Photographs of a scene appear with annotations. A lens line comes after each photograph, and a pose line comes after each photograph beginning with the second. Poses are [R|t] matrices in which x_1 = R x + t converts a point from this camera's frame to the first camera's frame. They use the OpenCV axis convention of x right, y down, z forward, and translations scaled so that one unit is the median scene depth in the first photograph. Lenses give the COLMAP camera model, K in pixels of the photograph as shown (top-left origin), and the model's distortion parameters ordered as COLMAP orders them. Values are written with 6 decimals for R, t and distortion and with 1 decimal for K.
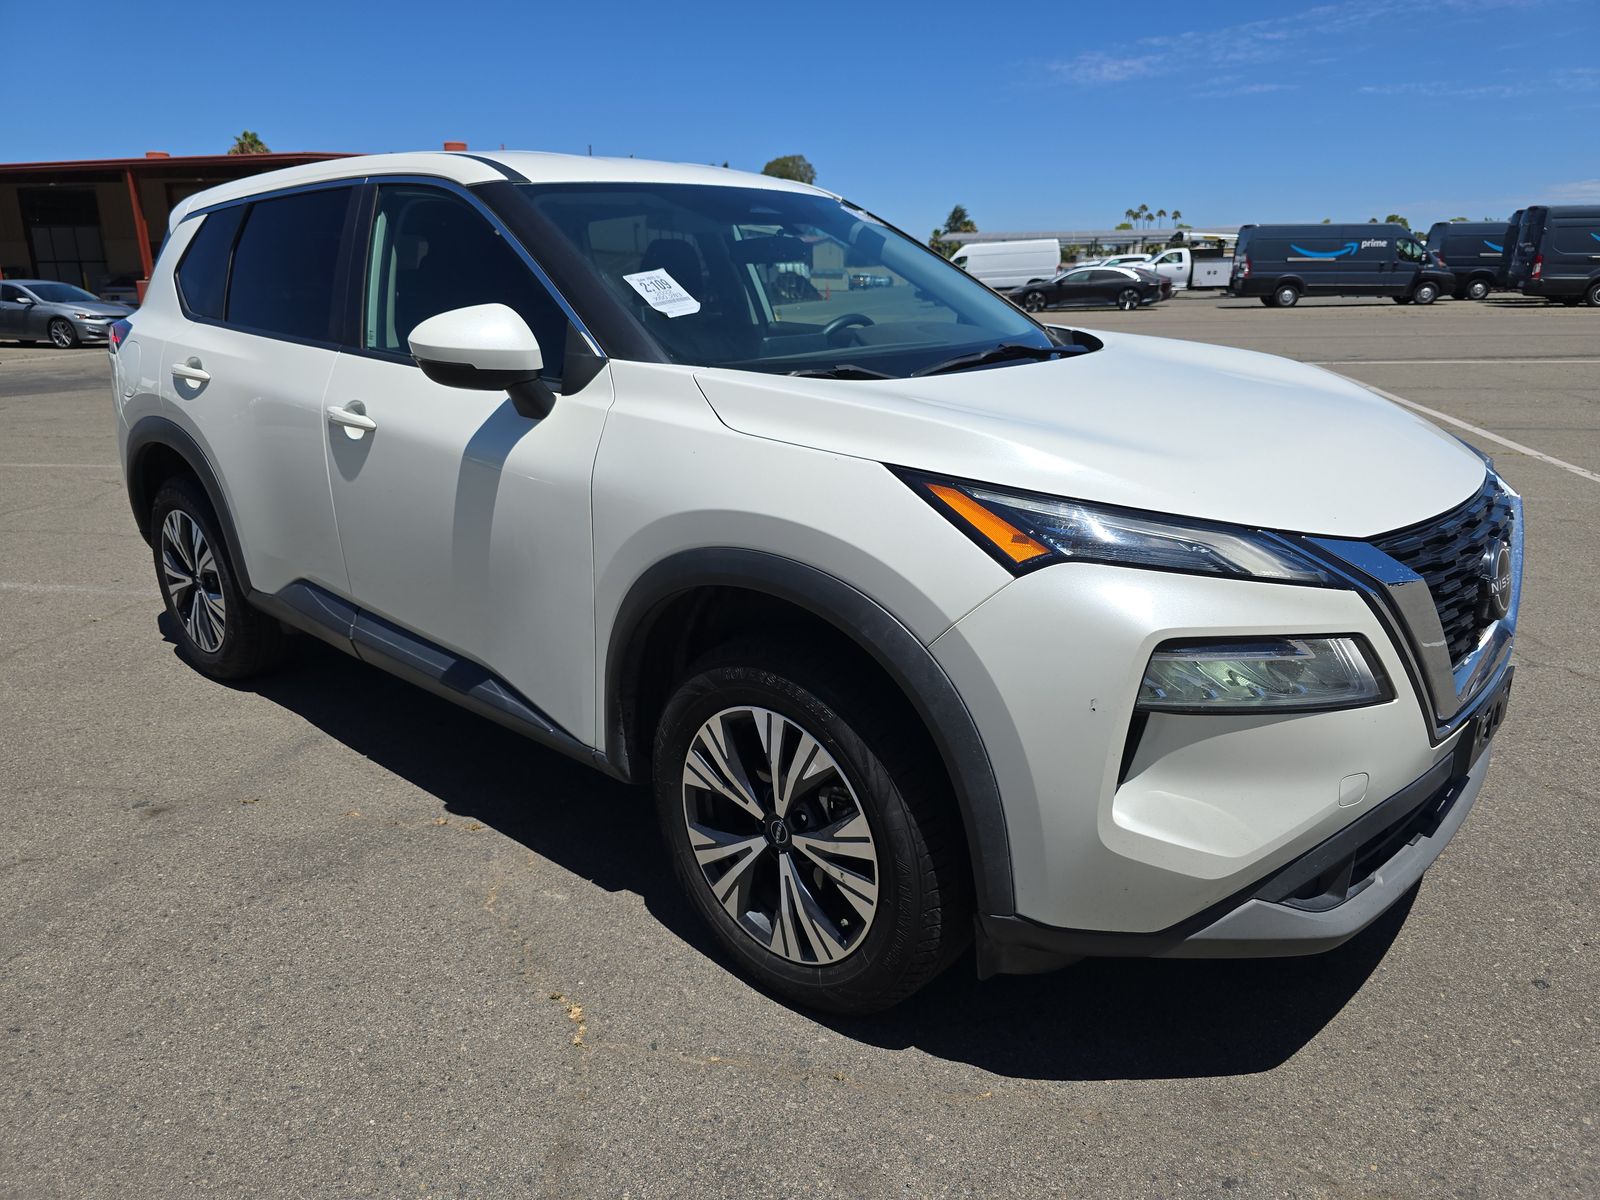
lens RADIAL K [[1124.1, 0, 801.3], [0, 1124.1, 606.6], [0, 0, 1]] dist [0.013848, -0.013143]
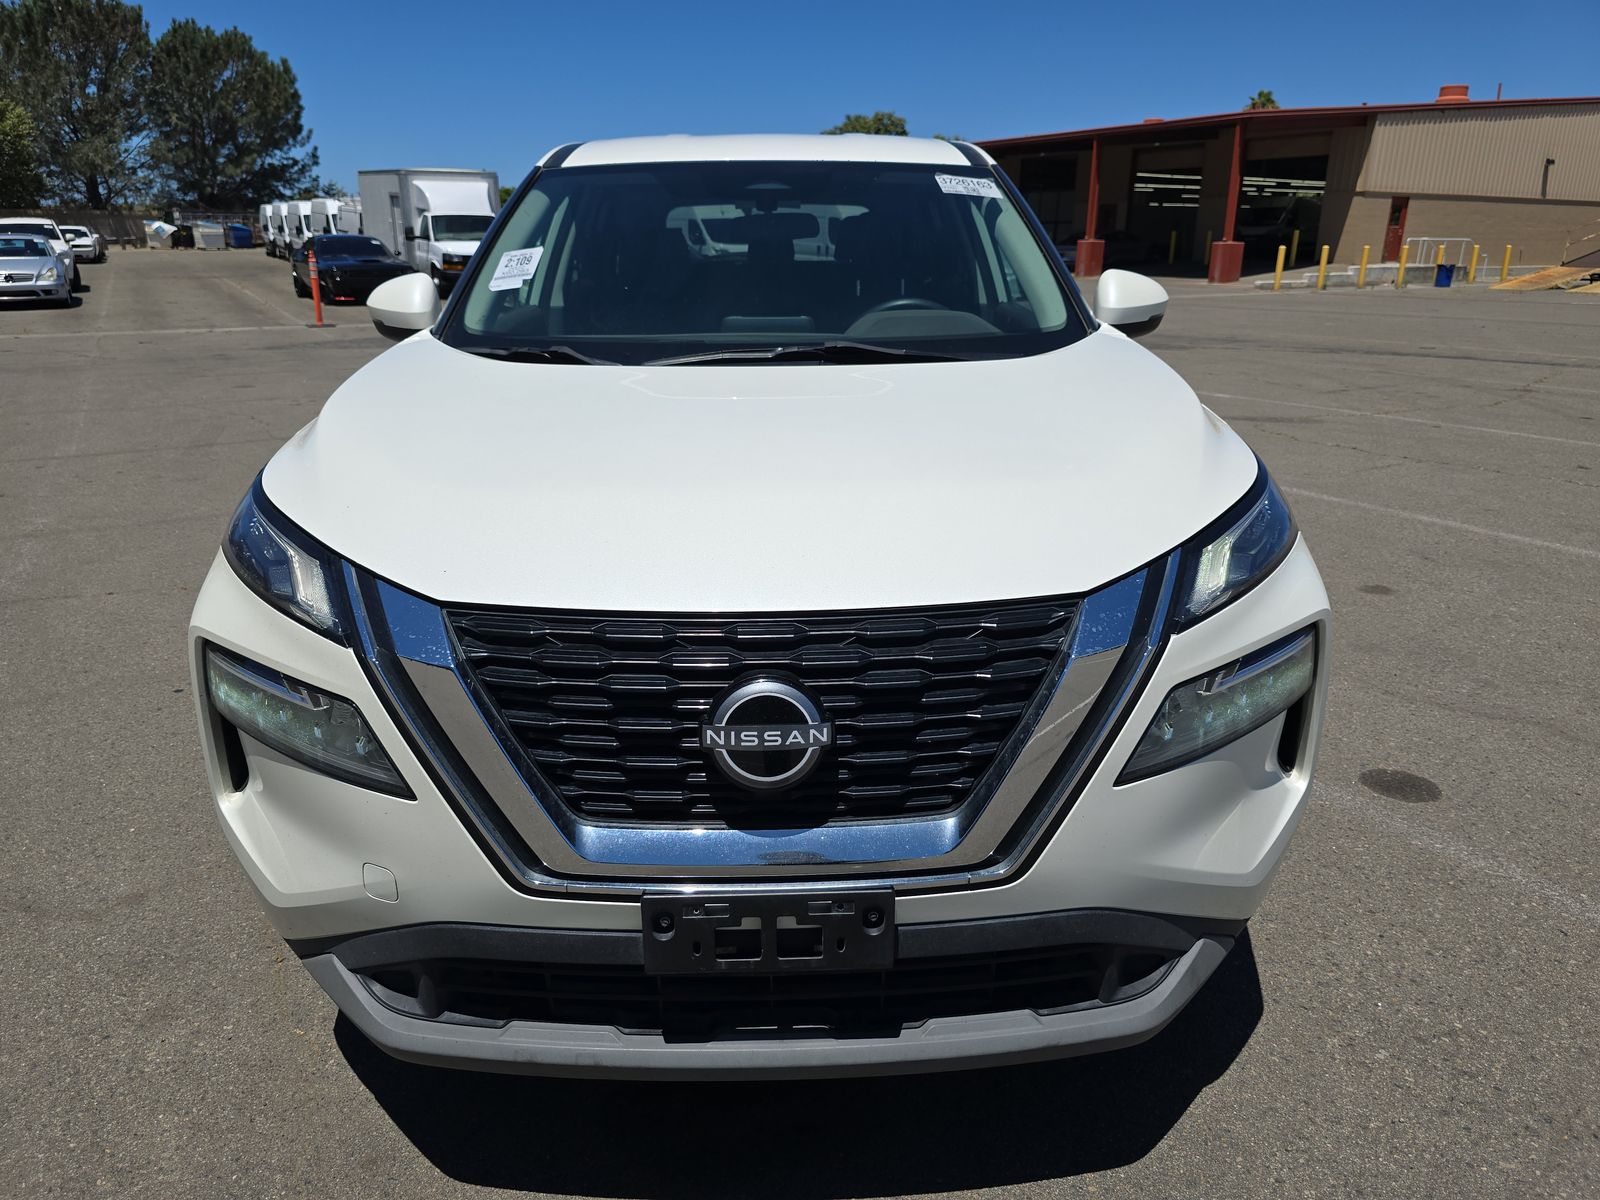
lens RADIAL K [[1124.1, 0, 805.4], [0, 1124.1, 607.8], [0, 0, 1]] dist [0.013848, -0.013143]
pose [[0.665815, 0.239861, -0.706510, 1.004855], [-0.214598, 0.968468, 0.126559, -0.173812], [0.714589, 0.067351, 0.696295, 0.497414]]
